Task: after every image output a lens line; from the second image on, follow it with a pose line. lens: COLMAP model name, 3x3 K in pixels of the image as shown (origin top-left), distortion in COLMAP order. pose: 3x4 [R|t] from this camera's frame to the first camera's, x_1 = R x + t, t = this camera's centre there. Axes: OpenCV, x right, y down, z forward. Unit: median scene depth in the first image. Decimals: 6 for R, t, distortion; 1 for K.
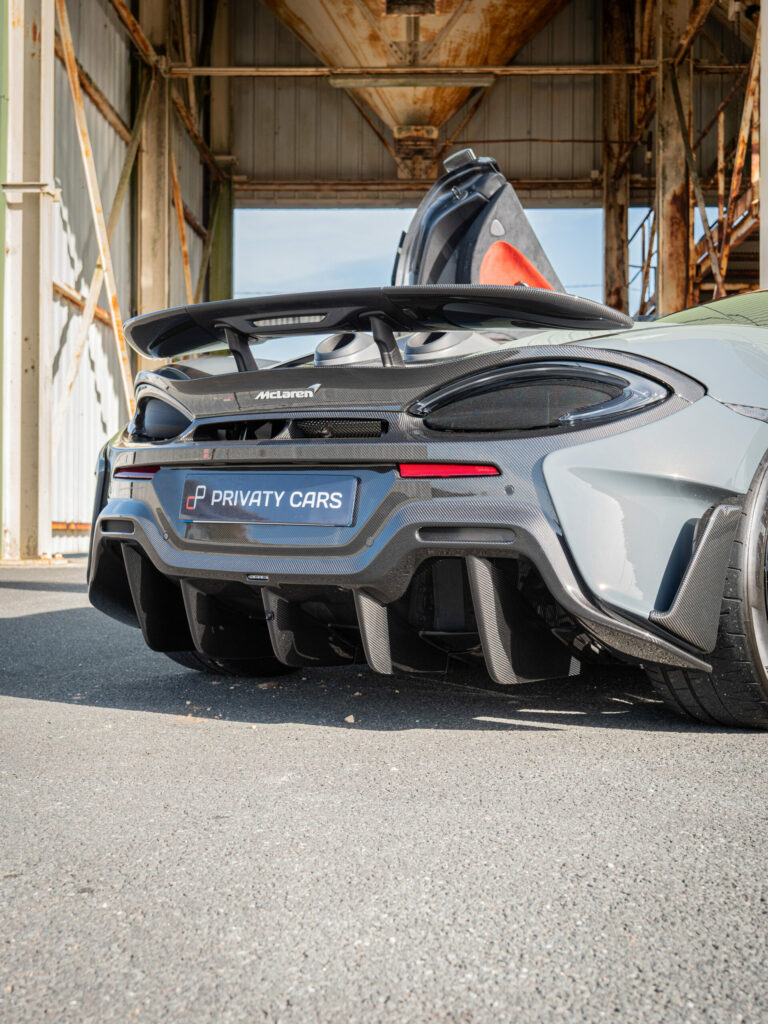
lens RADIAL K [[1614.7, 0, 384.0], [0, 1614.7, 512.0], [0, 0, 1]] dist [-0.005368, 0.035442]
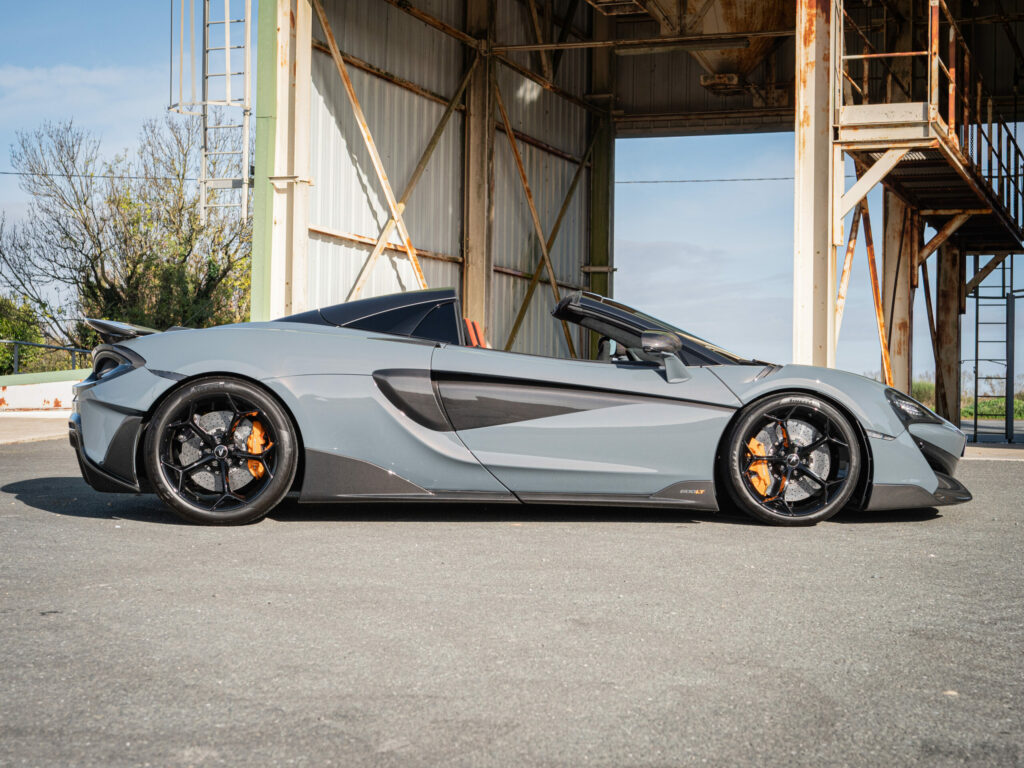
lens RADIAL K [[1754.2, 0, 512.0], [0, 1754.2, 384.0], [0, 0, 1]] dist [-0.007797, -0.036579]
pose [[0.948472, 0.006990, -0.316784, 0.788326], [-0.008721, 0.999954, -0.004045, -0.021973], [0.316741, 0.006599, 0.948489, -0.708720]]
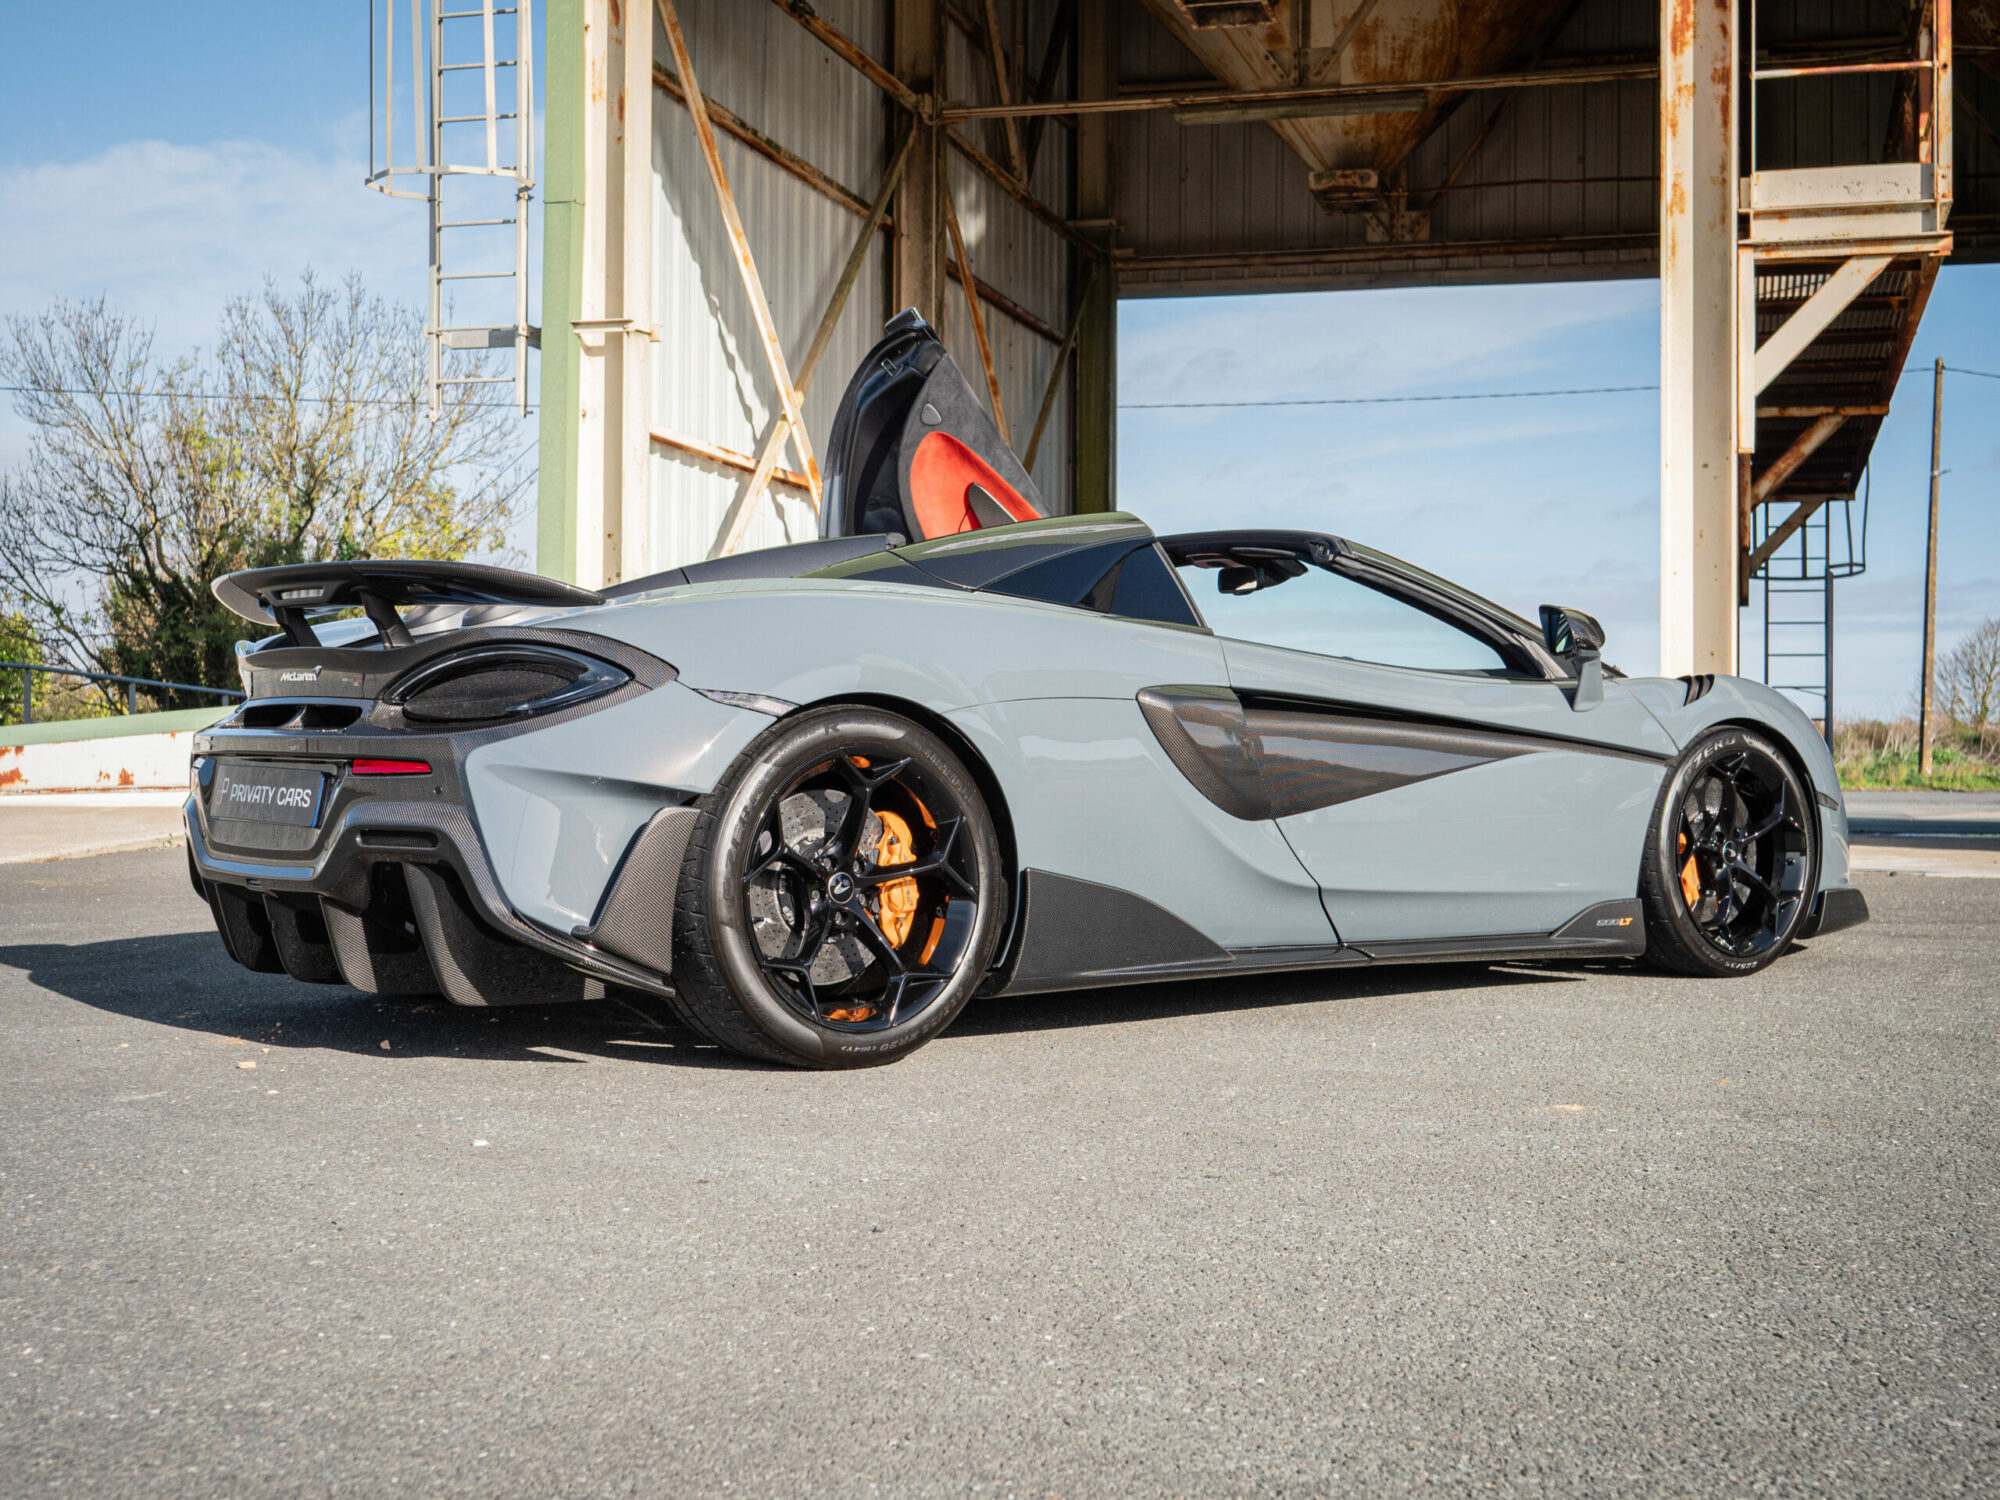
lens RADIAL K [[2681.4, 0, 1000.0], [0, 2681.4, 750.0], [0, 0, 1]] dist [-0.000297, -0.016661]
pose [[0.971483, 0.001275, -0.237105, 0.393519], [-0.001394, 0.999999, -0.000334, -0.019154], [0.237104, 0.000655, 0.971484, -0.203657]]
